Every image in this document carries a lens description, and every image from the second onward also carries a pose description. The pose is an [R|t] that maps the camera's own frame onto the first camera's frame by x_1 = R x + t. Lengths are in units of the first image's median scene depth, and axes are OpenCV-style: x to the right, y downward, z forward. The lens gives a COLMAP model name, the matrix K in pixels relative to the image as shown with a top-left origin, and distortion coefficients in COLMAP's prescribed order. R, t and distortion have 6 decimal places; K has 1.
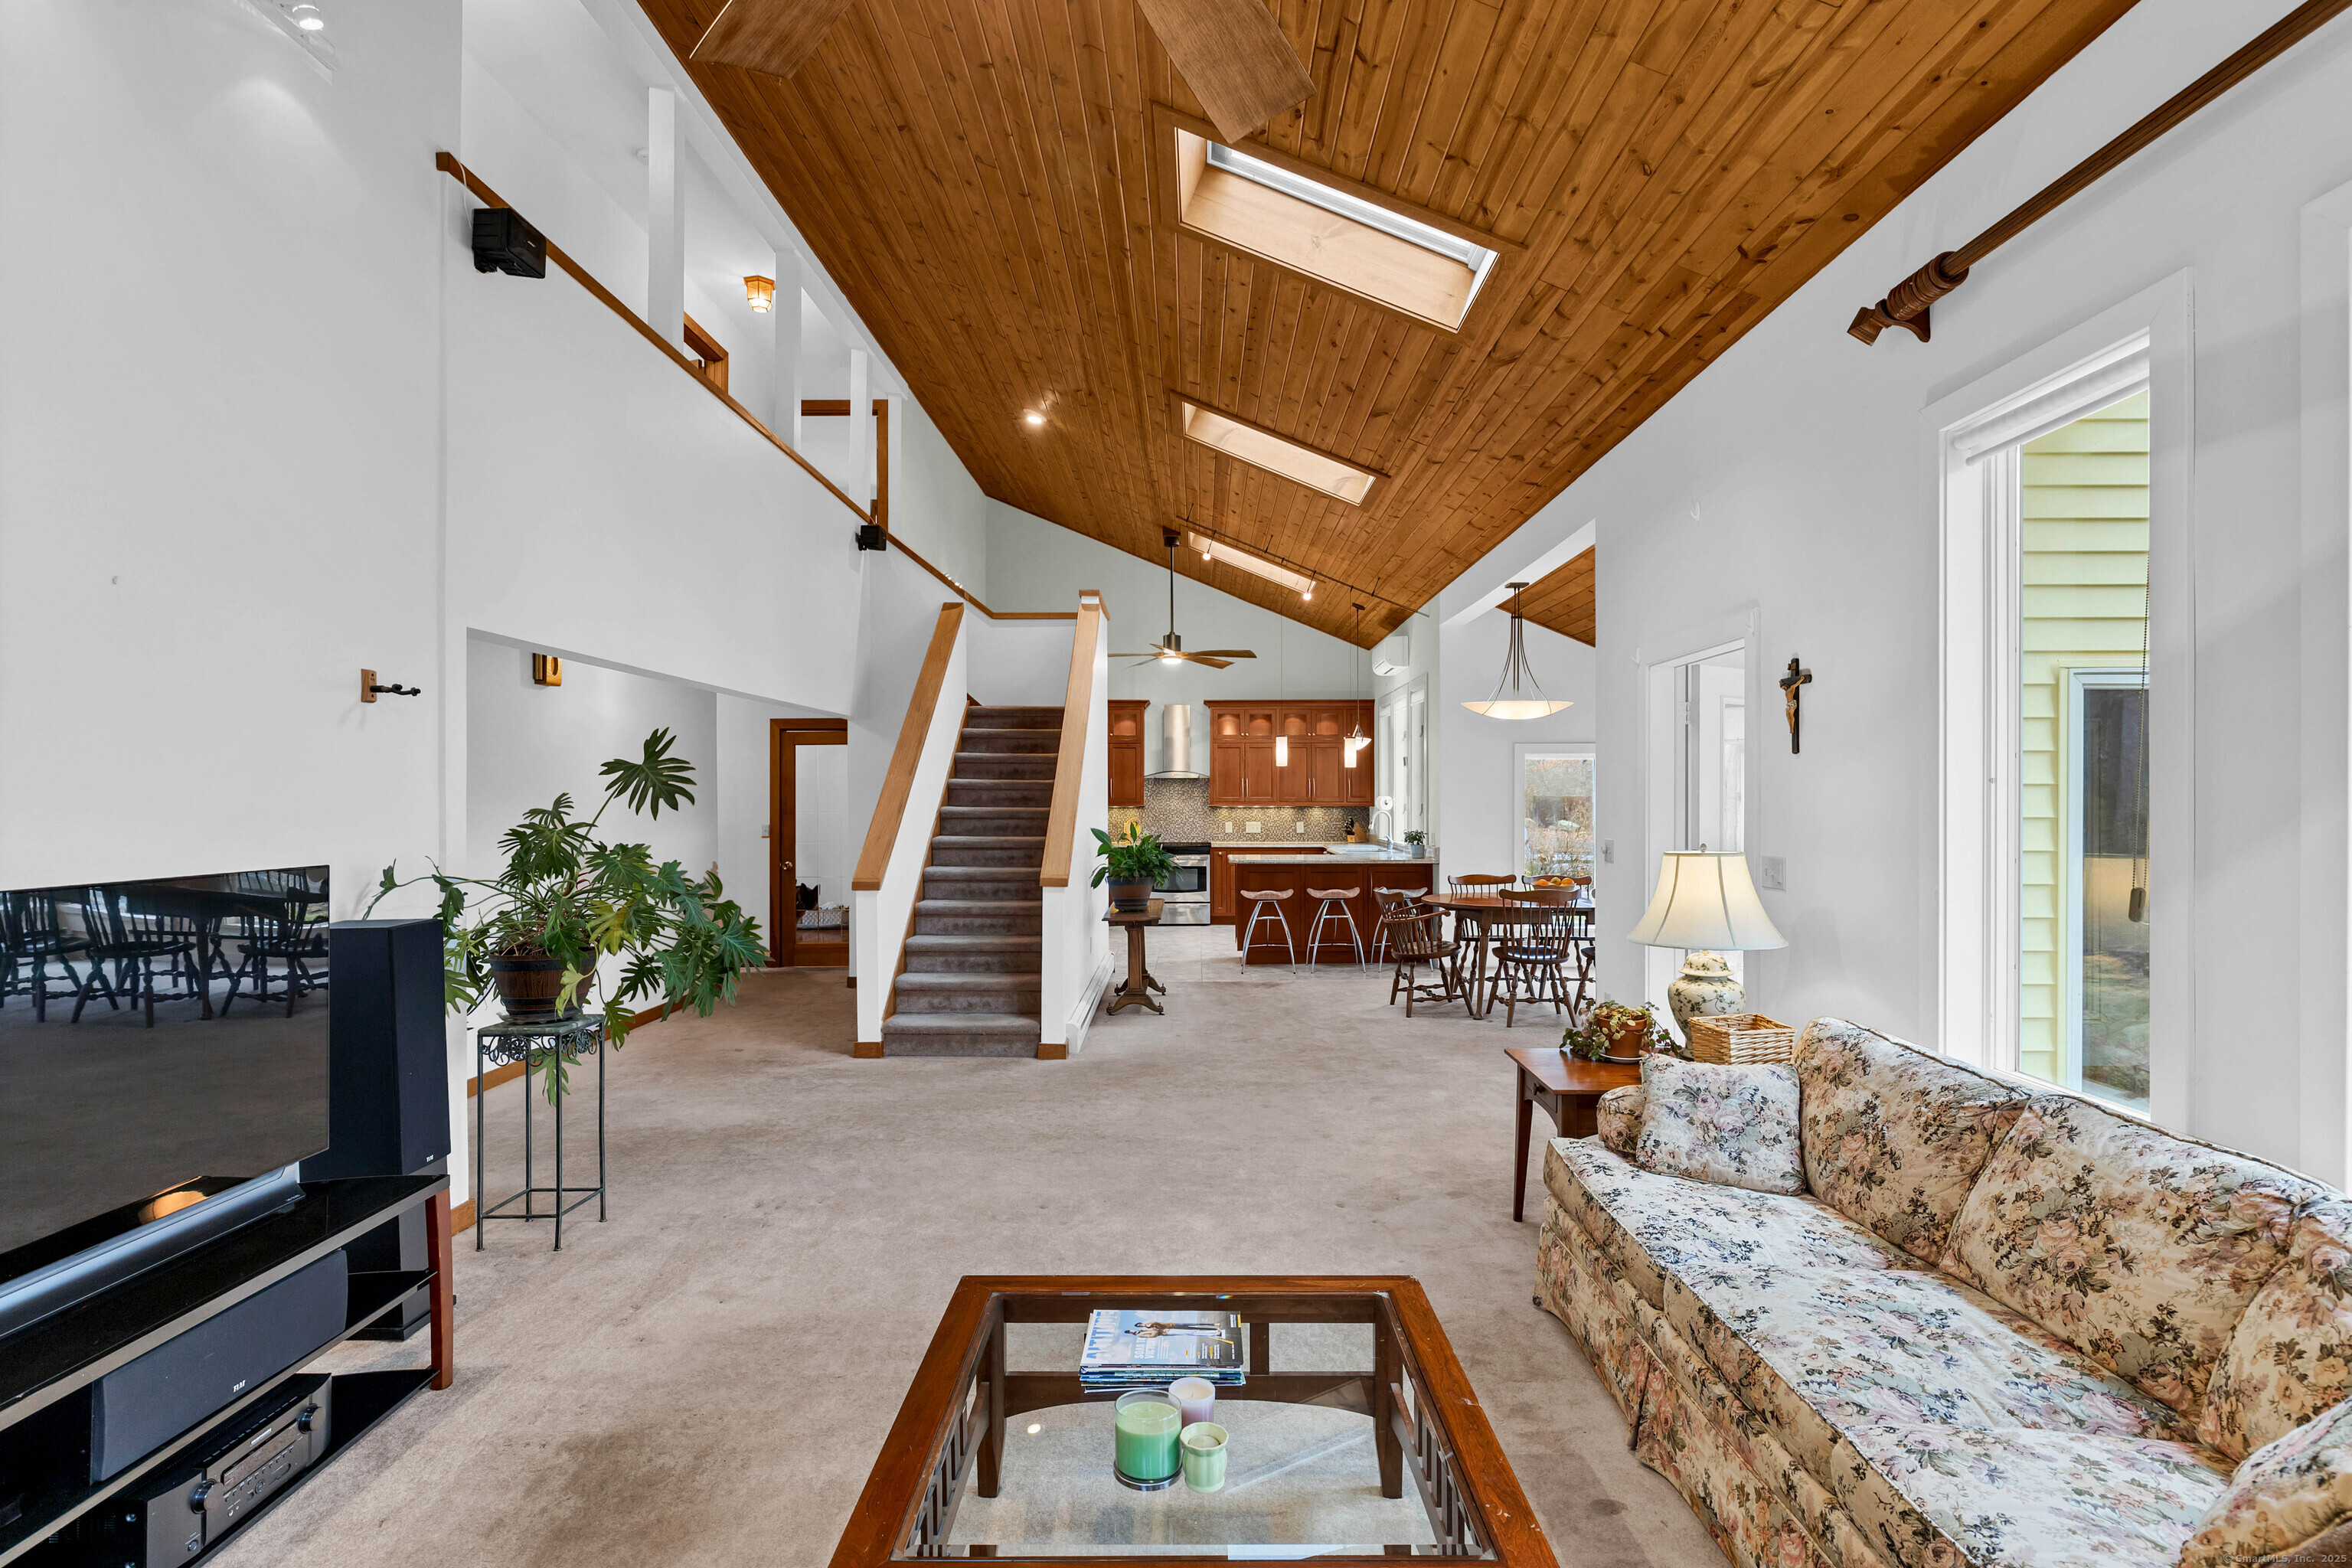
lens RADIAL K [[1135.5, 0, 1177.5], [0, 1135.5, 795.6], [0, 0, 1]] dist [0.001130, -0.002196]
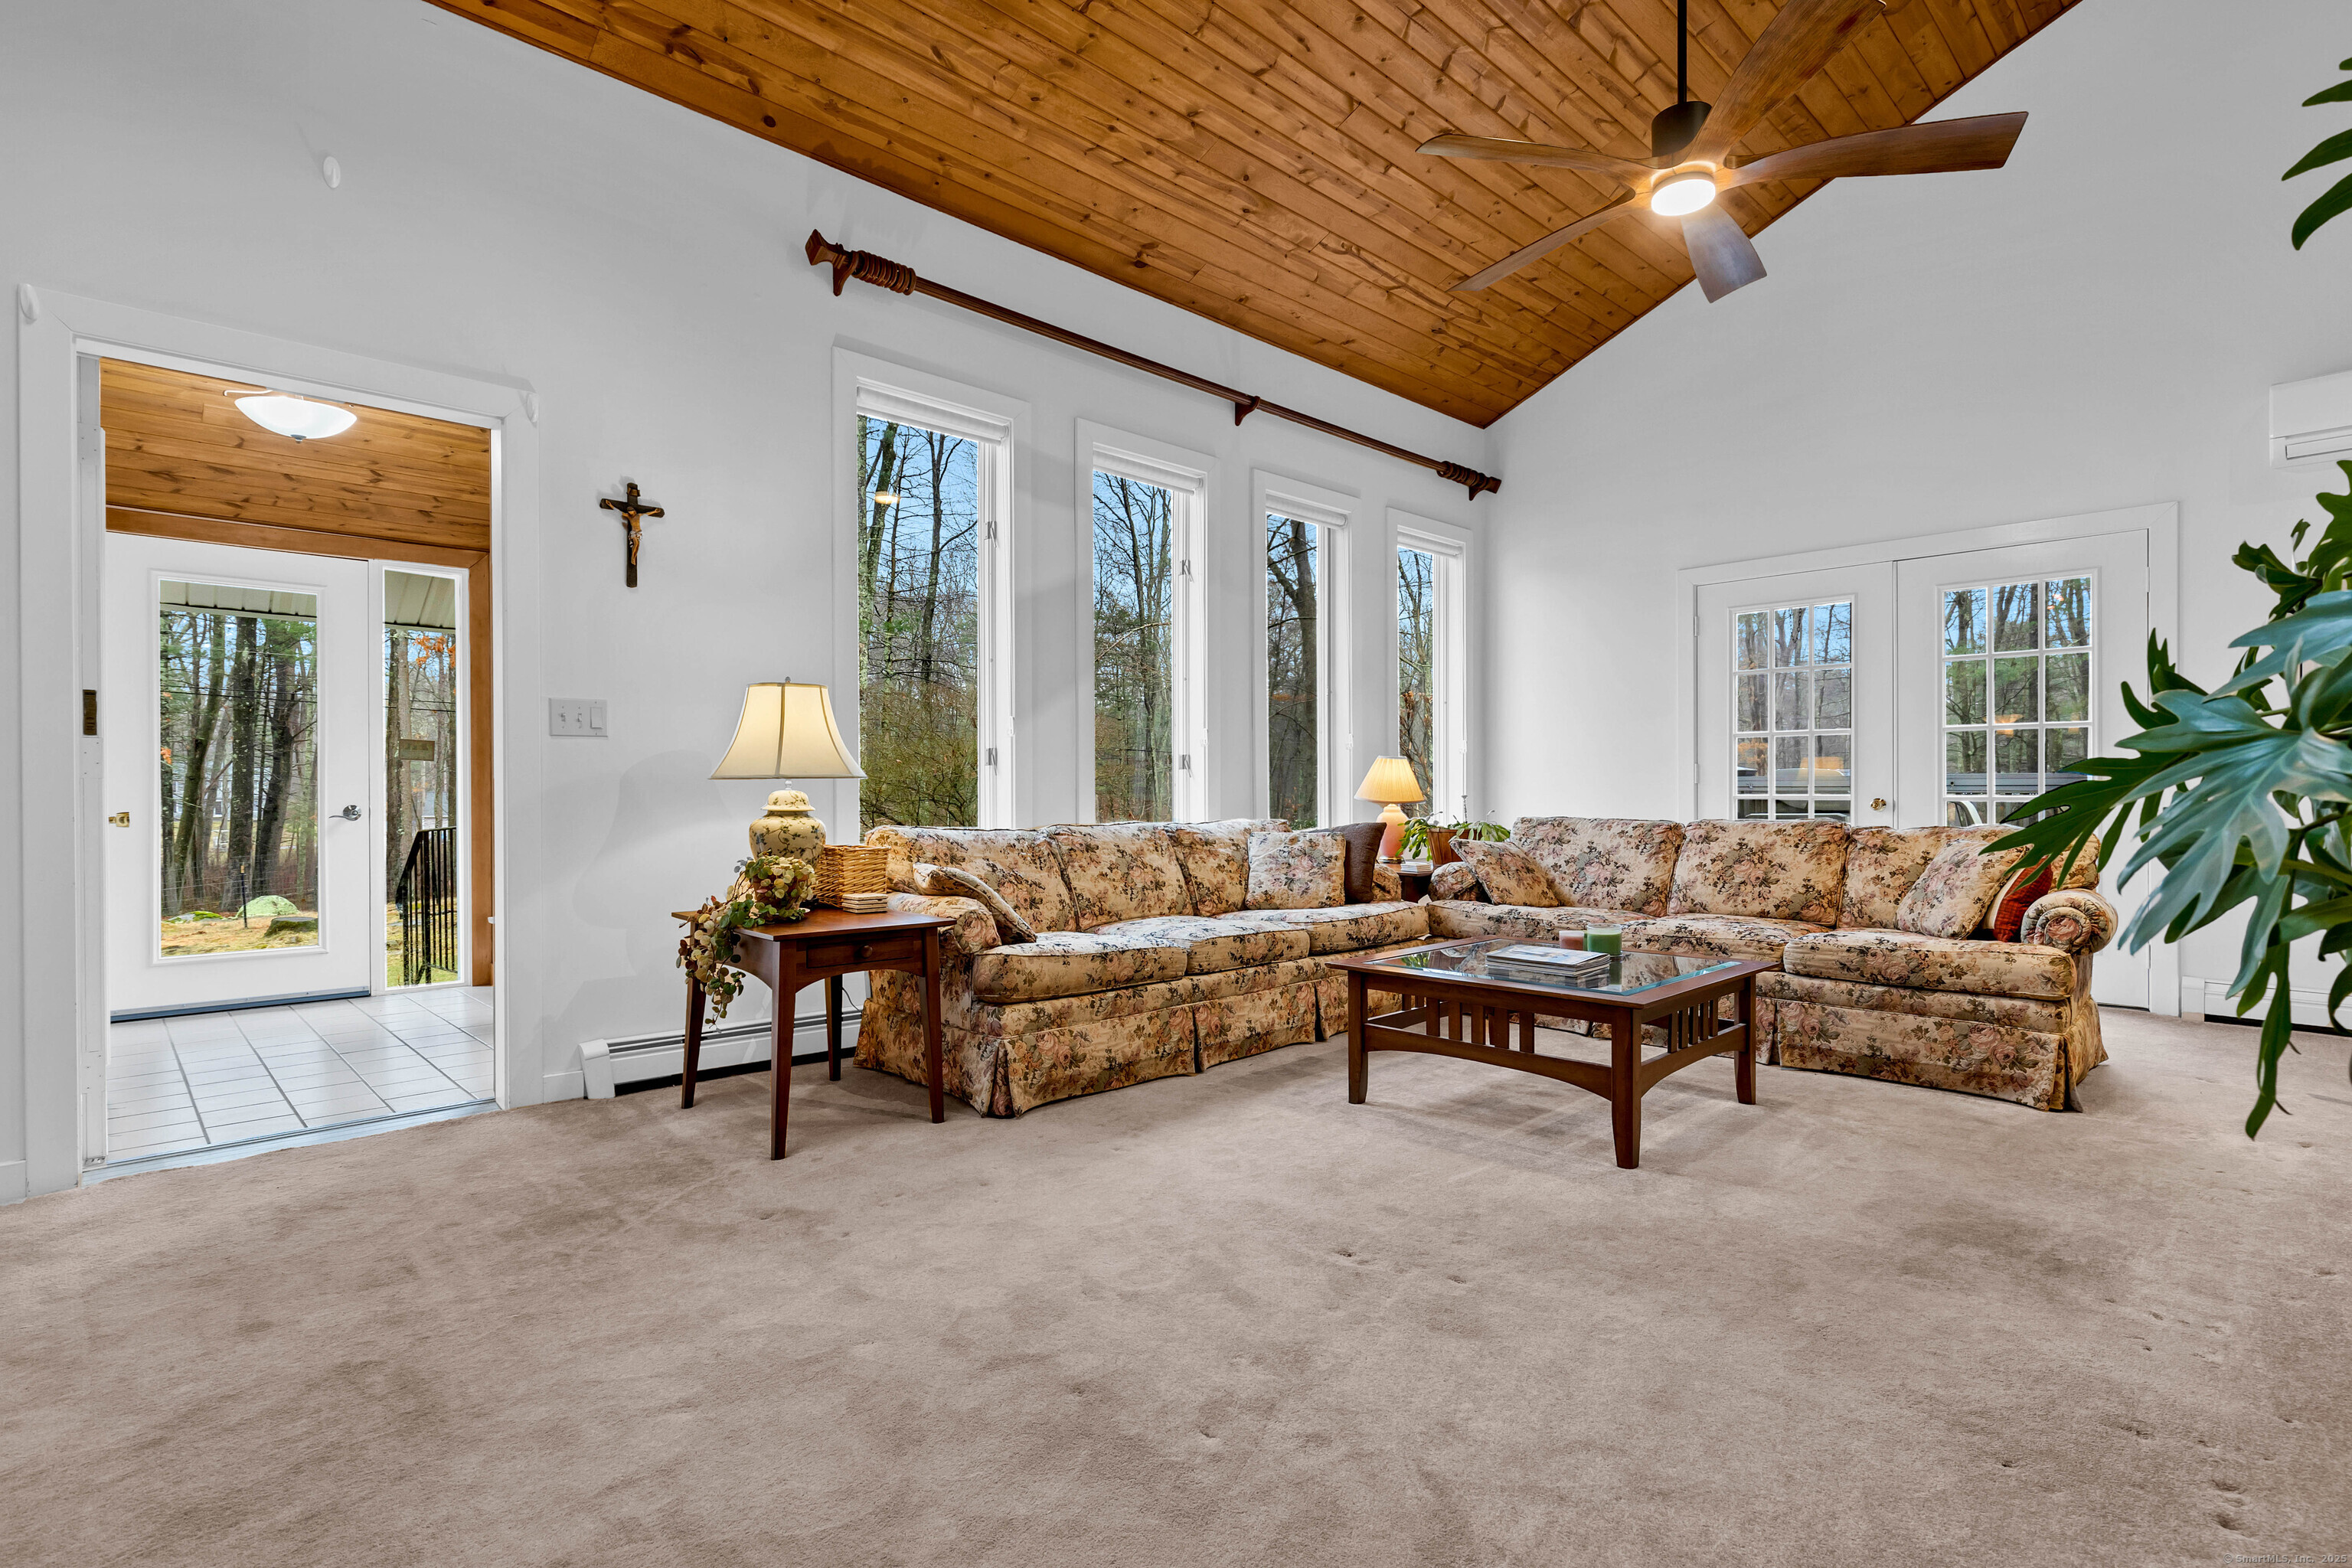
lens RADIAL K [[1135.5, 0, 1155.4], [0, 1135.5, 791.1], [0, 0, 1]] dist [0.001130, -0.002196]
pose [[-0.698255, 0.005330, 0.715829, -0.293514], [0.002888, 0.999985, -0.004629, 0.096180], [-0.715843, -0.001165, -0.698260, 0.959372]]
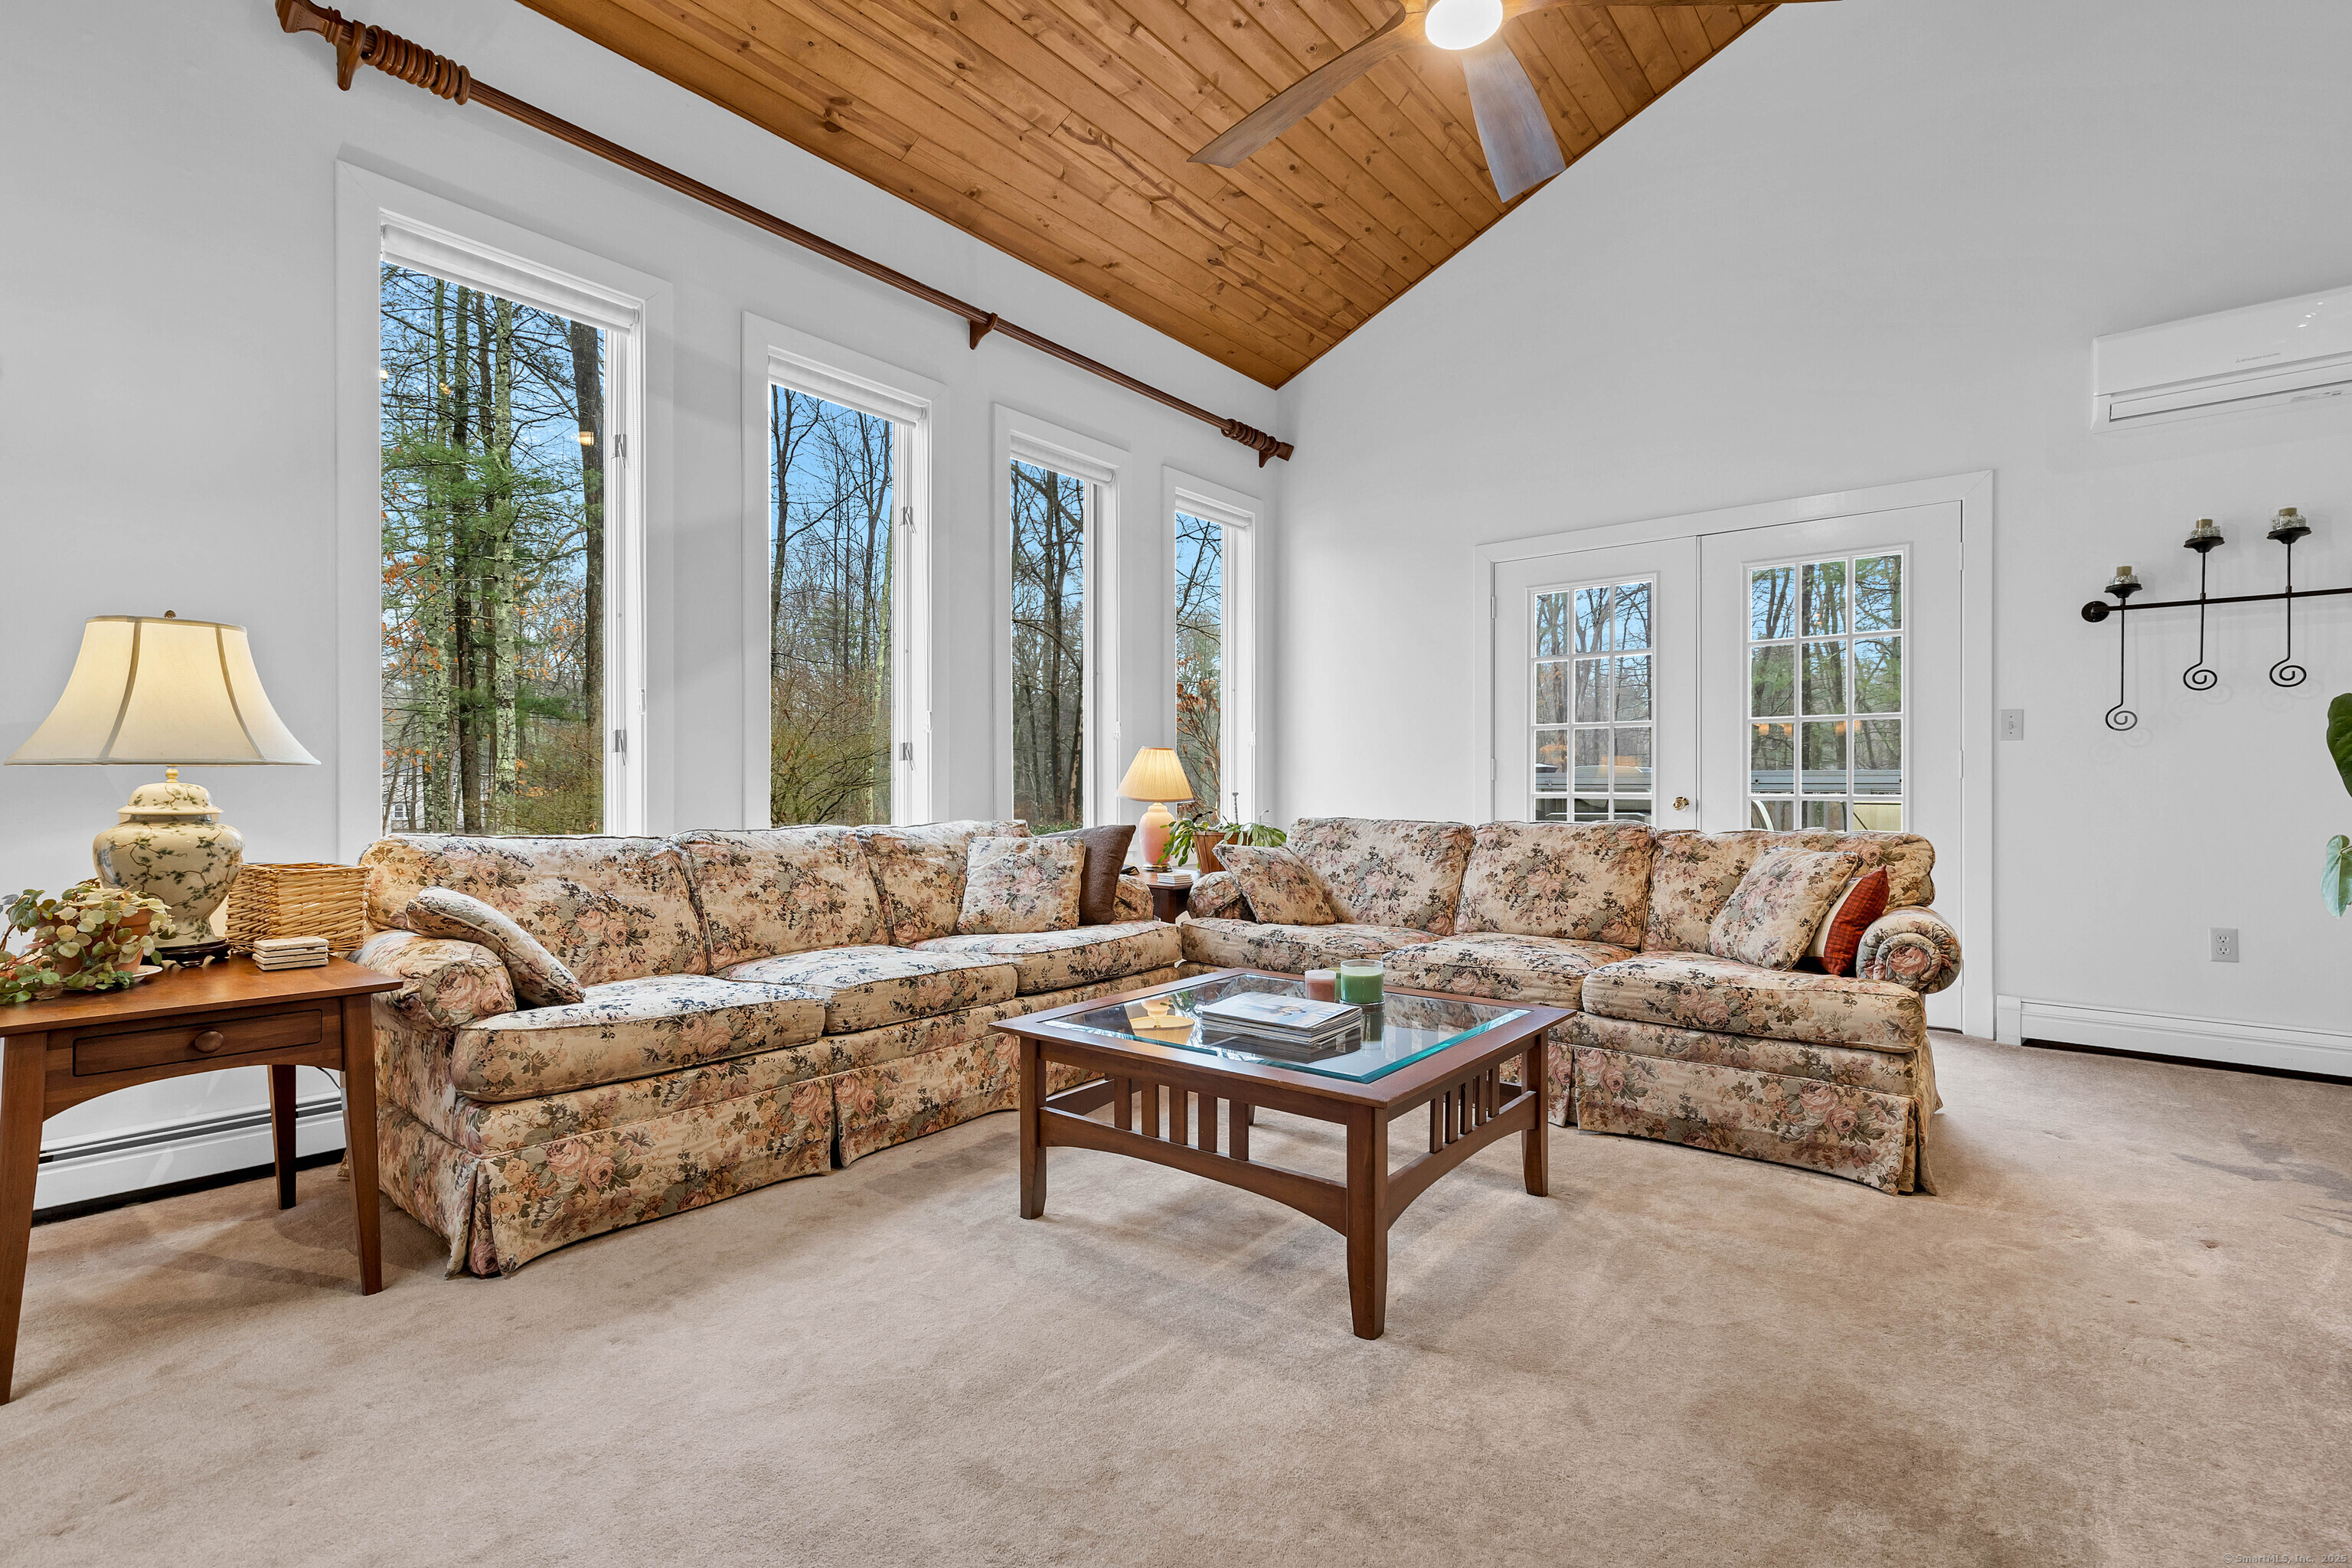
lens RADIAL K [[1095.9, 0, 1163.7], [0, 1095.9, 782.2], [0, 0, 1]] dist [0.015958, -0.002739]
pose [[-0.790730, 0.004726, 0.612146, -0.234160], [-0.000356, 0.999966, -0.008179, 0.094999], [-0.612165, -0.006685, -0.790702, 0.758378]]
